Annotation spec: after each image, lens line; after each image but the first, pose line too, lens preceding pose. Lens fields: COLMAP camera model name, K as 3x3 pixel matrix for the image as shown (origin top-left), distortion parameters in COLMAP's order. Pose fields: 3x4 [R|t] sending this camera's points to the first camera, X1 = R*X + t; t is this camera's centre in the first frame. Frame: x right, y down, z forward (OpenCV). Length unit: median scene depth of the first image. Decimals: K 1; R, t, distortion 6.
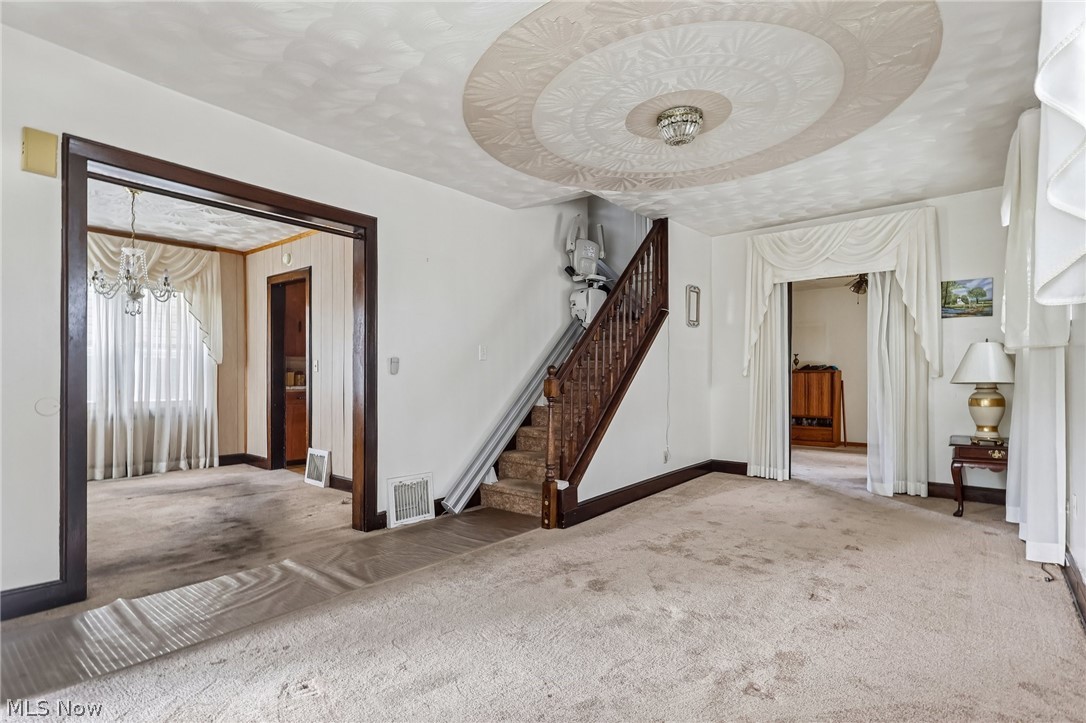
lens RADIAL K [[532.5, 0, 541.1], [0, 532.5, 379.6], [0, 0, 1]] dist [-0.004437, 0.001295]
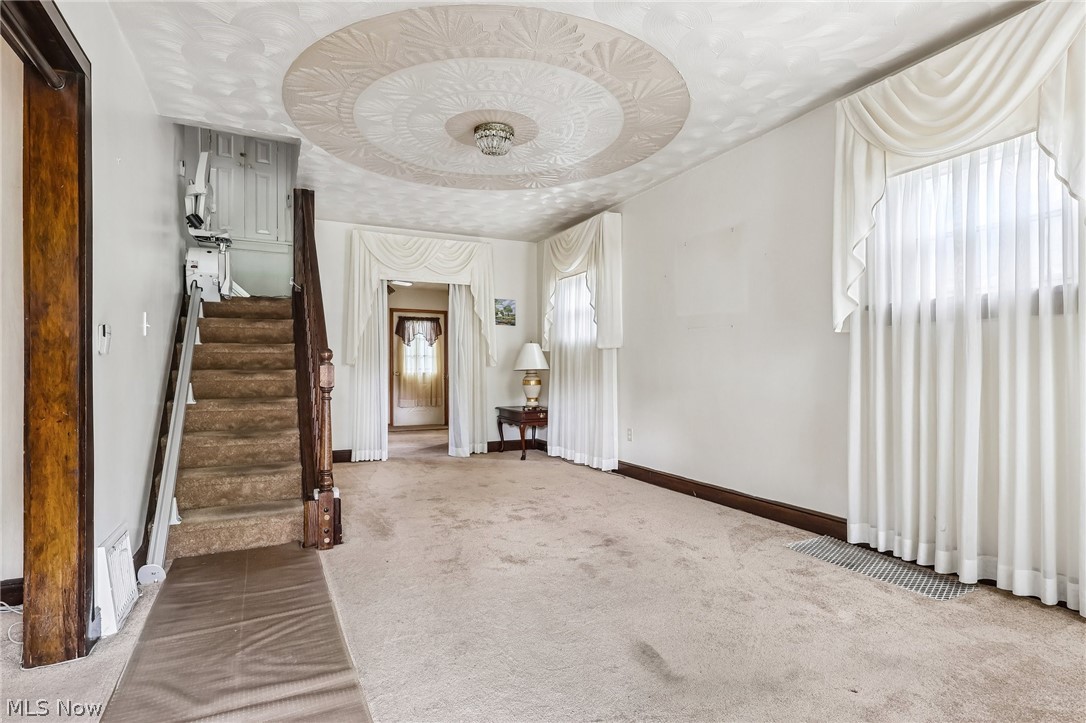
lens RADIAL K [[532.5, 0, 538.0], [0, 532.5, 369.9], [0, 0, 1]] dist [-0.004437, 0.001295]
pose [[0.424527, -0.001487, 0.905414, -0.547758], [0.003838, 0.999993, -0.000158, 0.007020], [-0.905407, 0.003542, 0.424530, 0.337178]]
